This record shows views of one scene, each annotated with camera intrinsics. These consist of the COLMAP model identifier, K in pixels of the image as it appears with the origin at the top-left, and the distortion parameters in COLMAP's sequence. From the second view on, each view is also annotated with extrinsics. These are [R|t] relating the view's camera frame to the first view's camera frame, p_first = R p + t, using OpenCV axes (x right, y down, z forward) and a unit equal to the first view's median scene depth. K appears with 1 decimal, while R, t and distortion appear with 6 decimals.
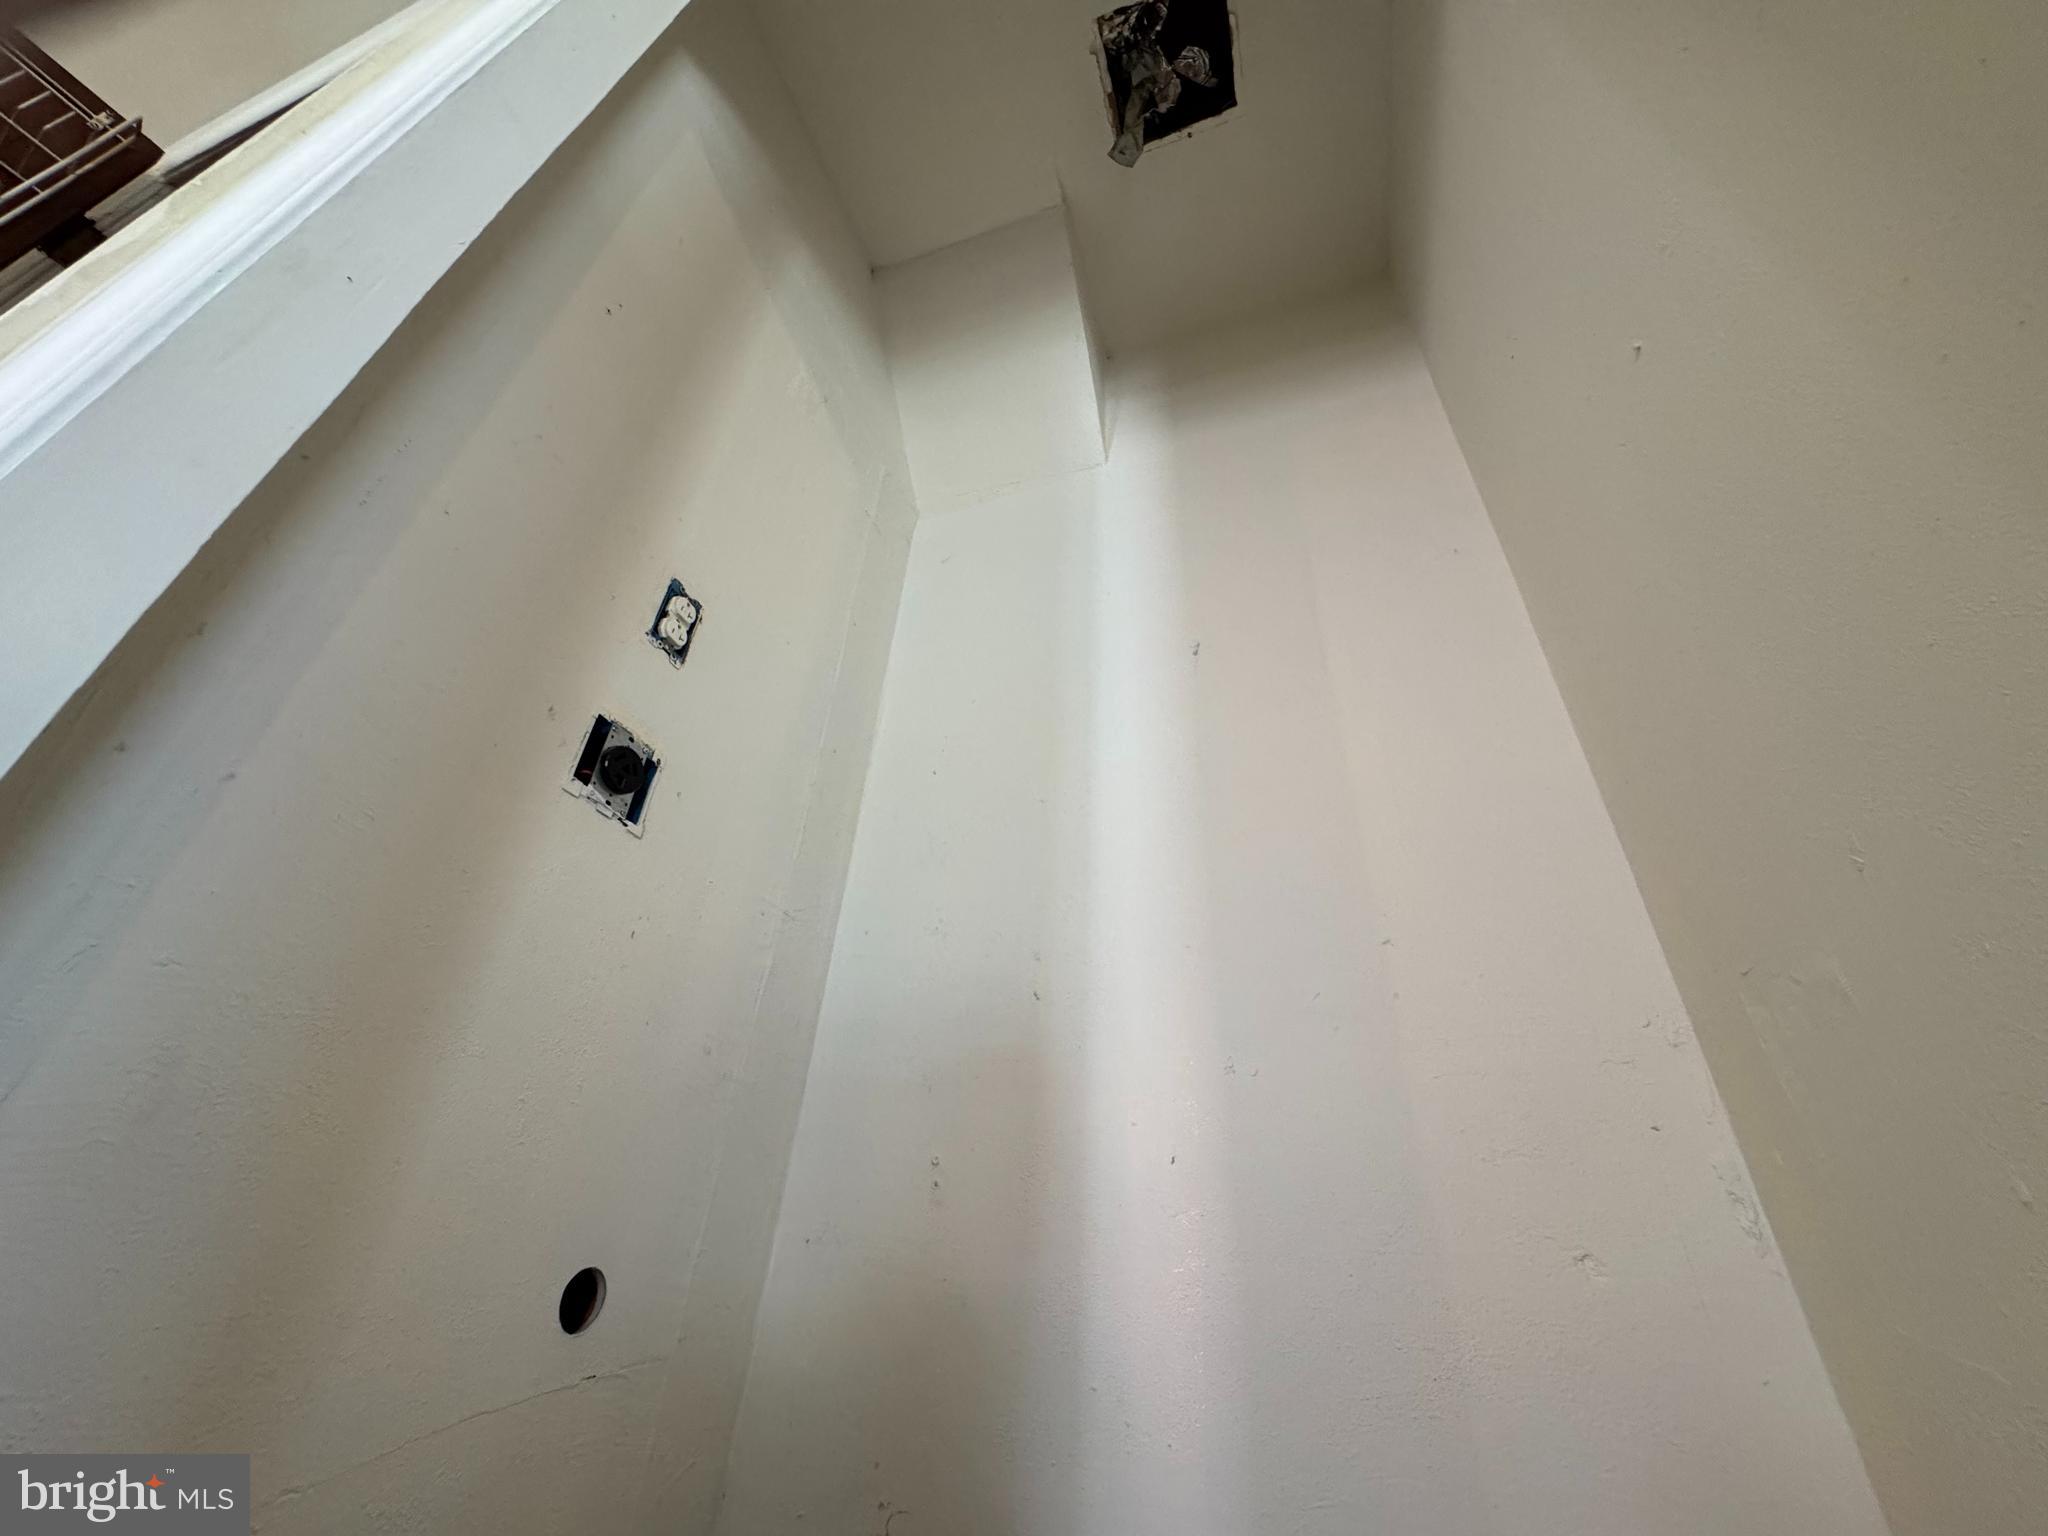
lens RADIAL K [[820.1, 0, 1020.4], [0, 820.1, 768.4], [0, 0, 1]] dist [-0.002677, 0.000018]
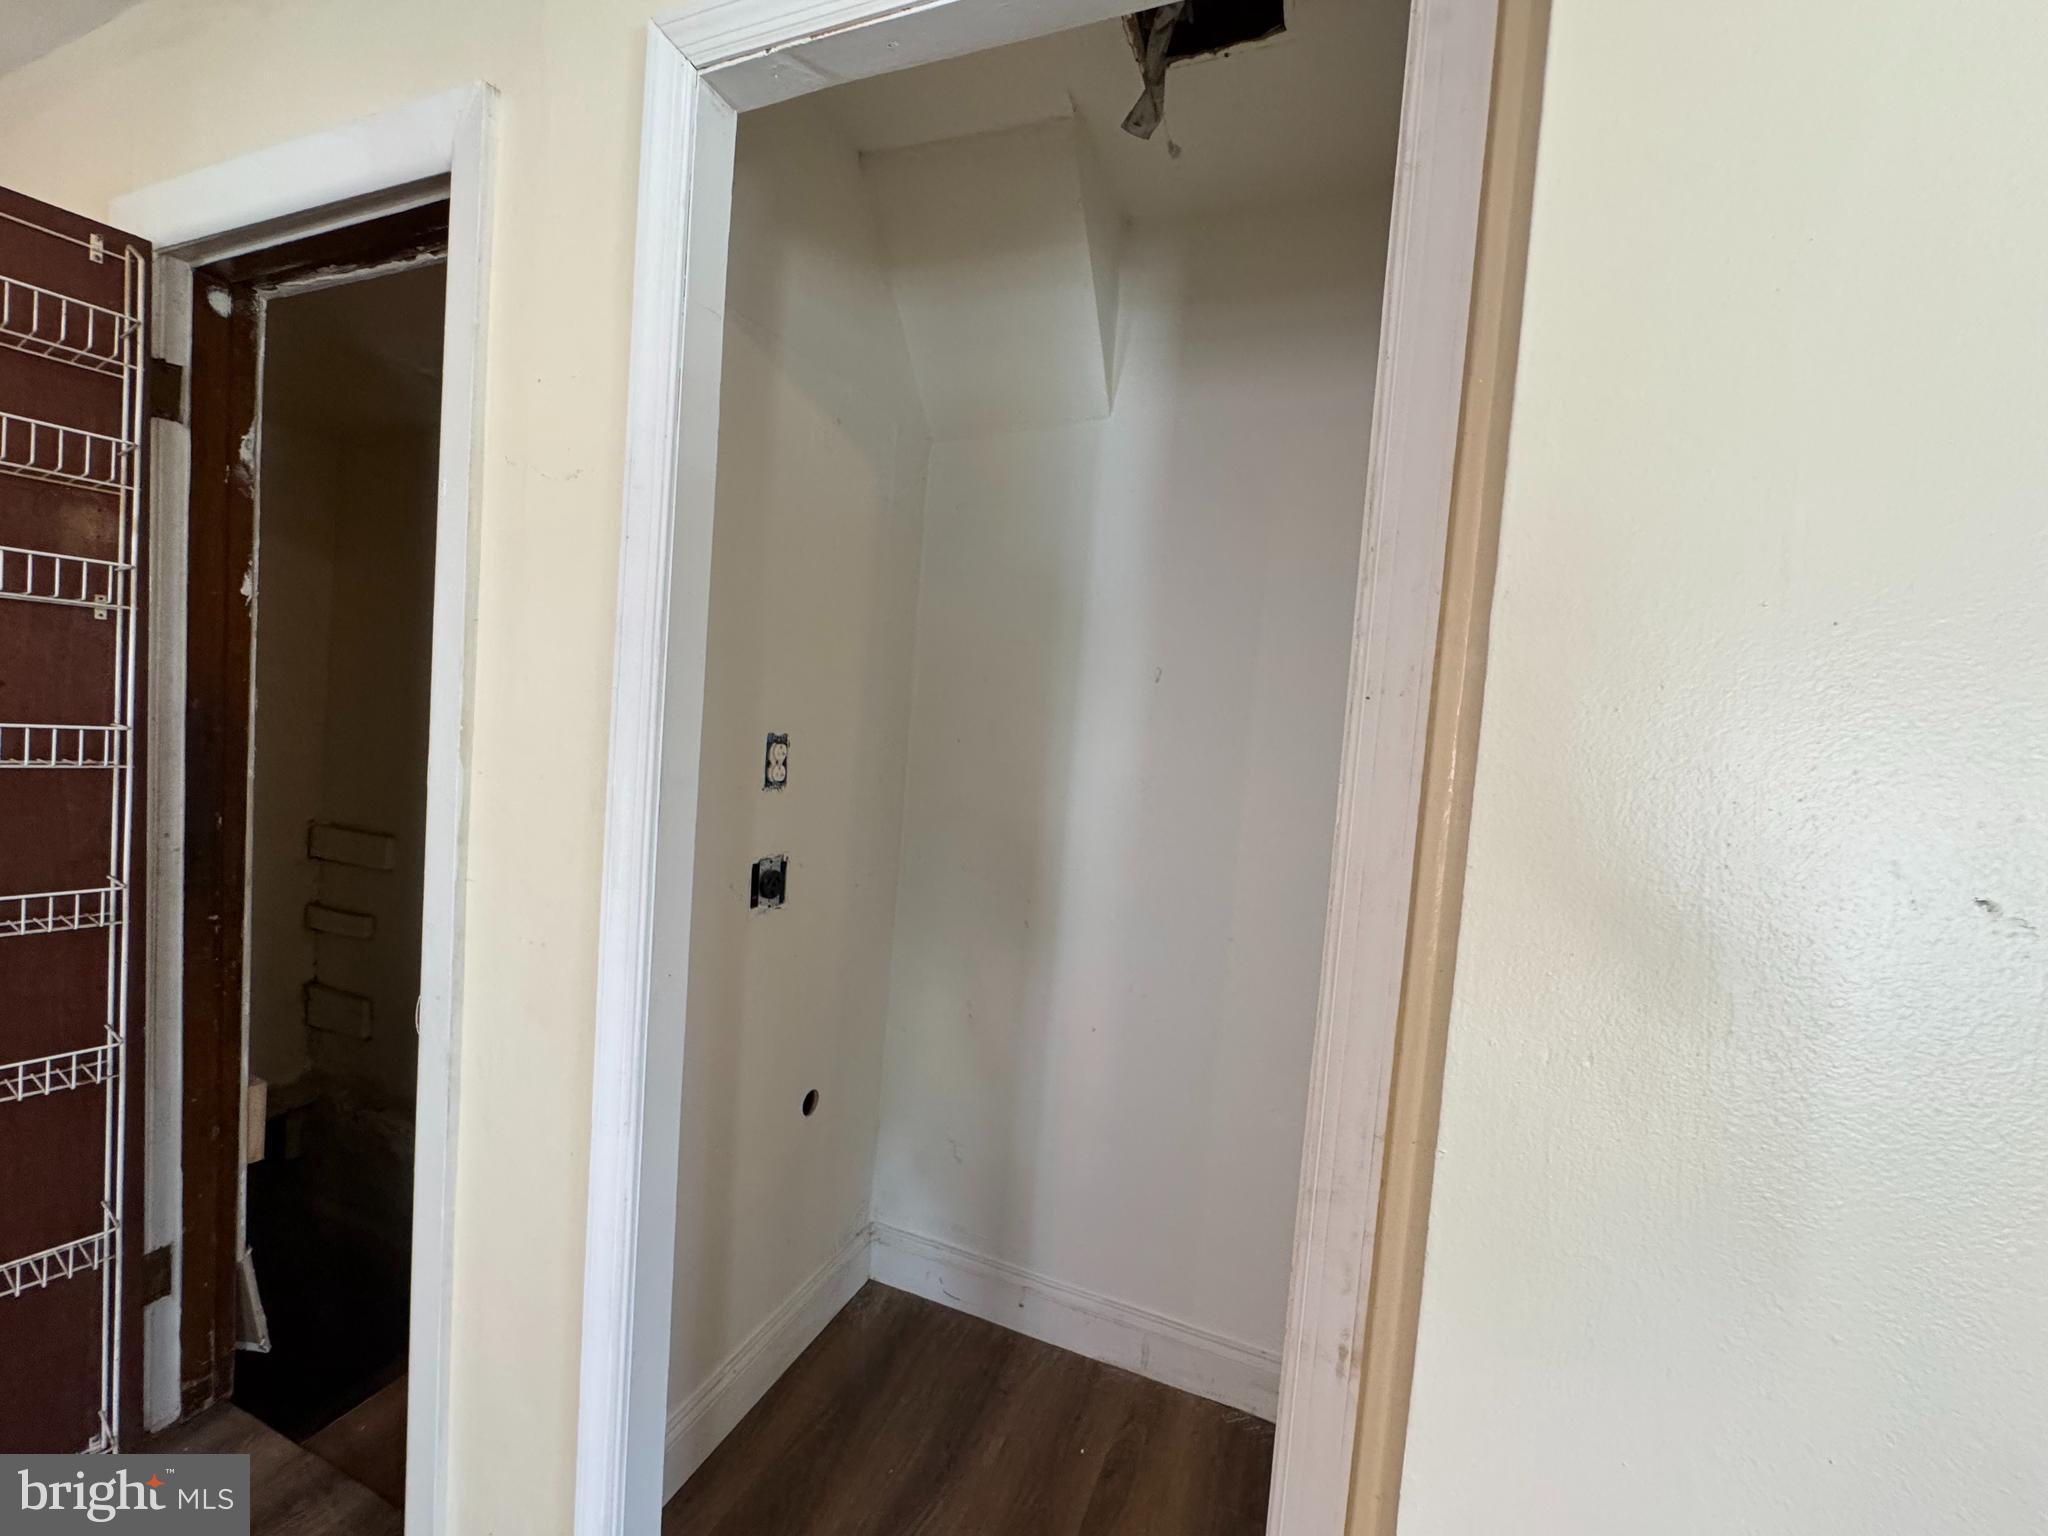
lens RADIAL K [[820.1, 0, 1020.4], [0, 820.1, 768.4], [0, 0, 1]] dist [-0.002677, 0.000018]
pose [[0.998763, 0.023636, -0.043737, 0.051978], [0.006894, 0.805411, 0.592676, -0.688527], [0.049235, -0.592245, 0.804252, -0.105897]]
